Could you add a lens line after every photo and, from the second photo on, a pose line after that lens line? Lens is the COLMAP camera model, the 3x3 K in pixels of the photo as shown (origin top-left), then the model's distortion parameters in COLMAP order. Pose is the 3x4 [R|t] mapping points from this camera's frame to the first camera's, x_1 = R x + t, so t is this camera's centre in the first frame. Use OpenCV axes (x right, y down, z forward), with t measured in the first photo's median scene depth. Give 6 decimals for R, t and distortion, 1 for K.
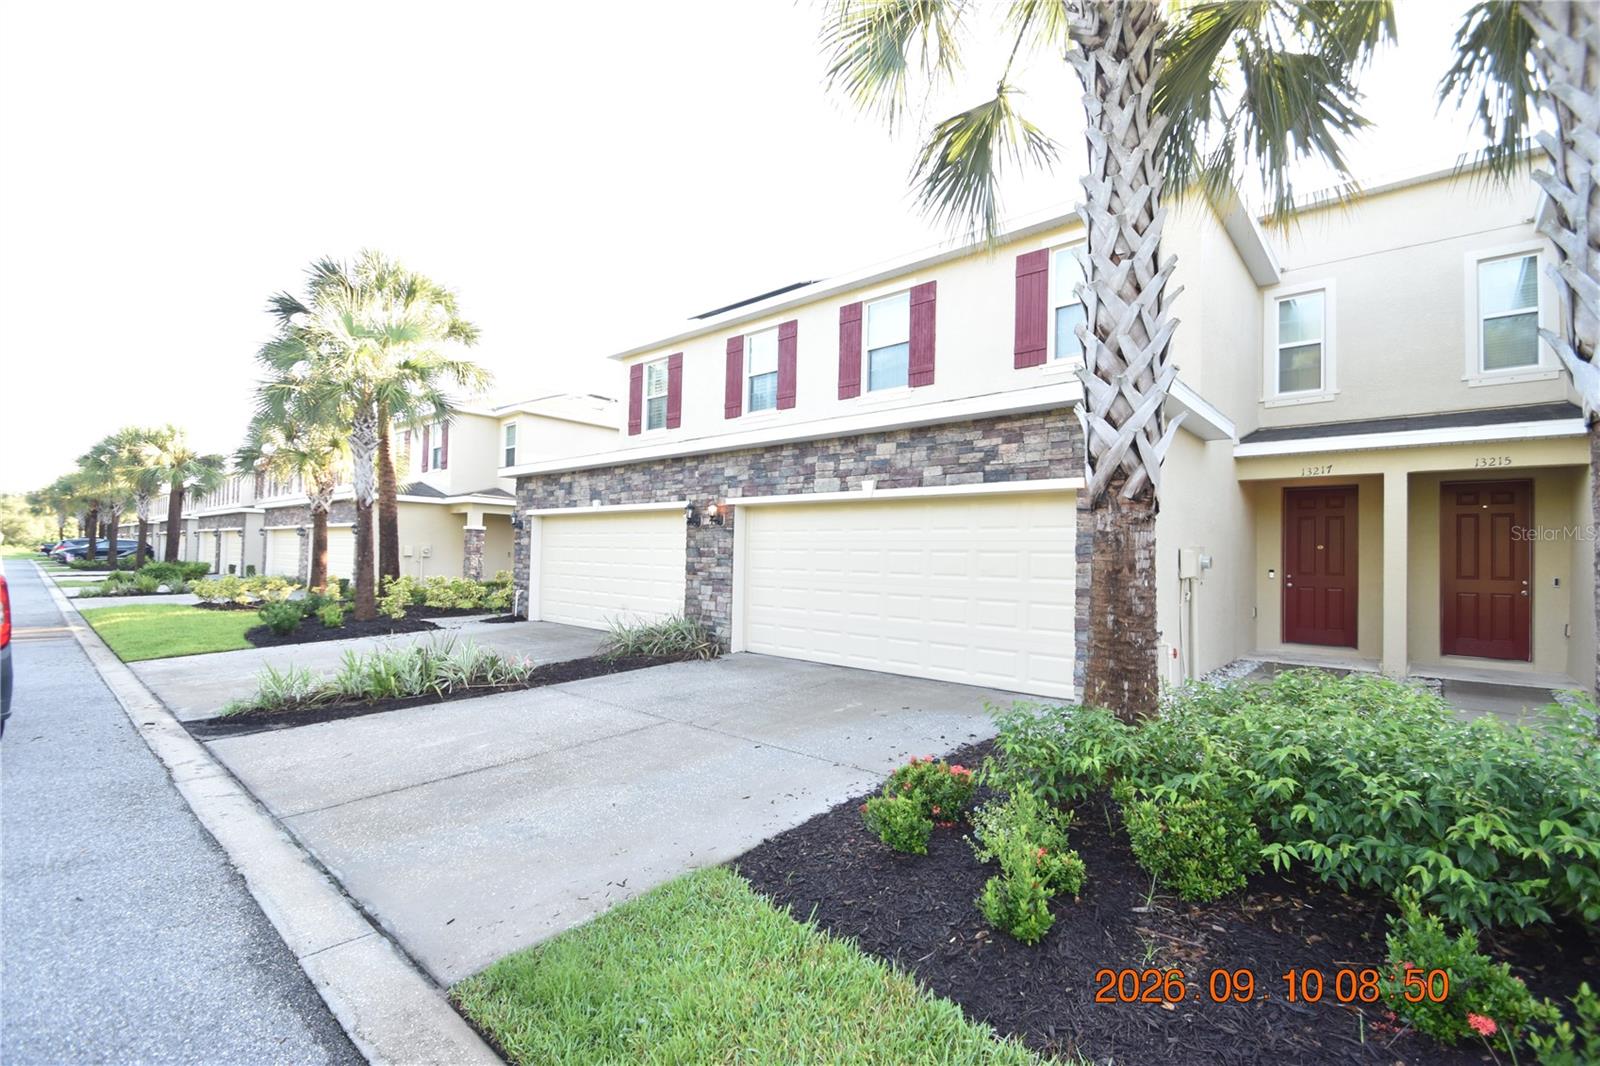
lens RADIAL K [[700.1, 0, 791.3], [0, 700.1, 543.2], [0, 0, 1]] dist [0.011953, -0.012921]
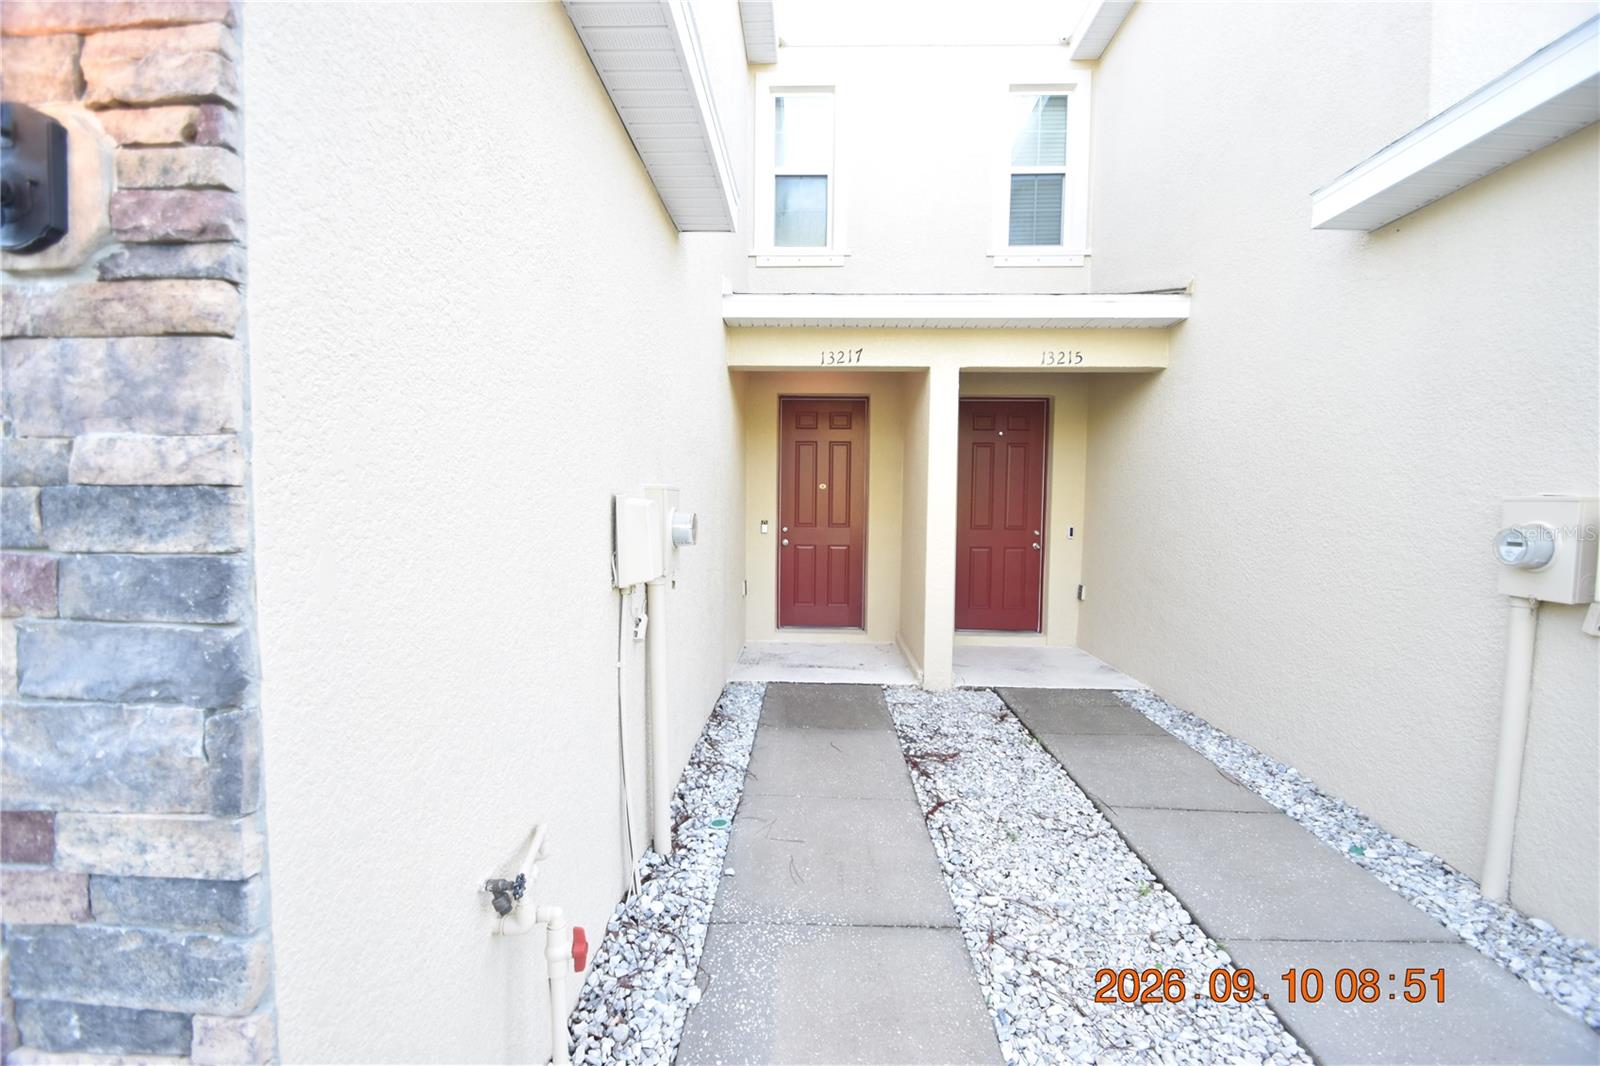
lens RADIAL K [[700.1, 0, 791.3], [0, 700.1, 543.2], [0, 0, 1]] dist [0.011953, -0.012921]
pose [[0.765231, -0.050073, 0.641806, 0.354162], [-0.009272, 0.996010, 0.088763, 0.000666], [-0.643689, -0.073875, 0.761713, 0.608321]]
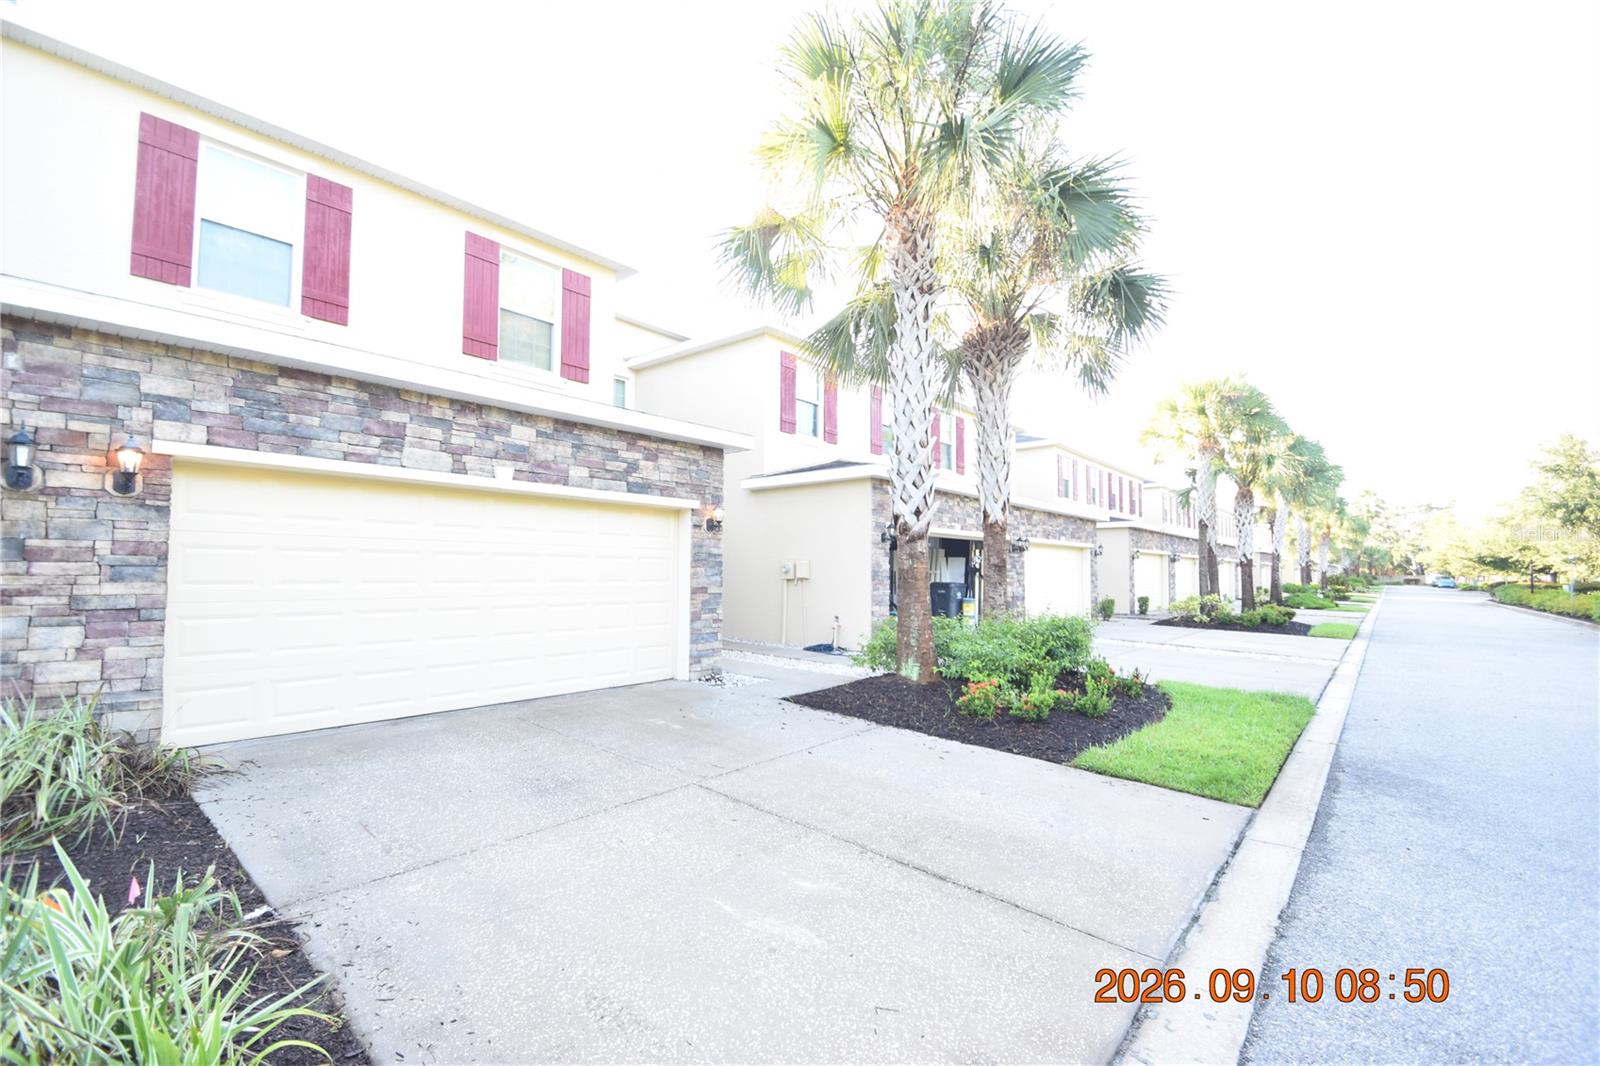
lens RADIAL K [[700.1, 0, 791.3], [0, 700.1, 543.2], [0, 0, 1]] dist [0.011953, -0.012921]
pose [[-0.024917, 0.020032, 0.999489, -0.668344], [-0.030397, 0.999322, -0.020787, 0.004087], [-0.999227, -0.030900, -0.024291, 0.658193]]
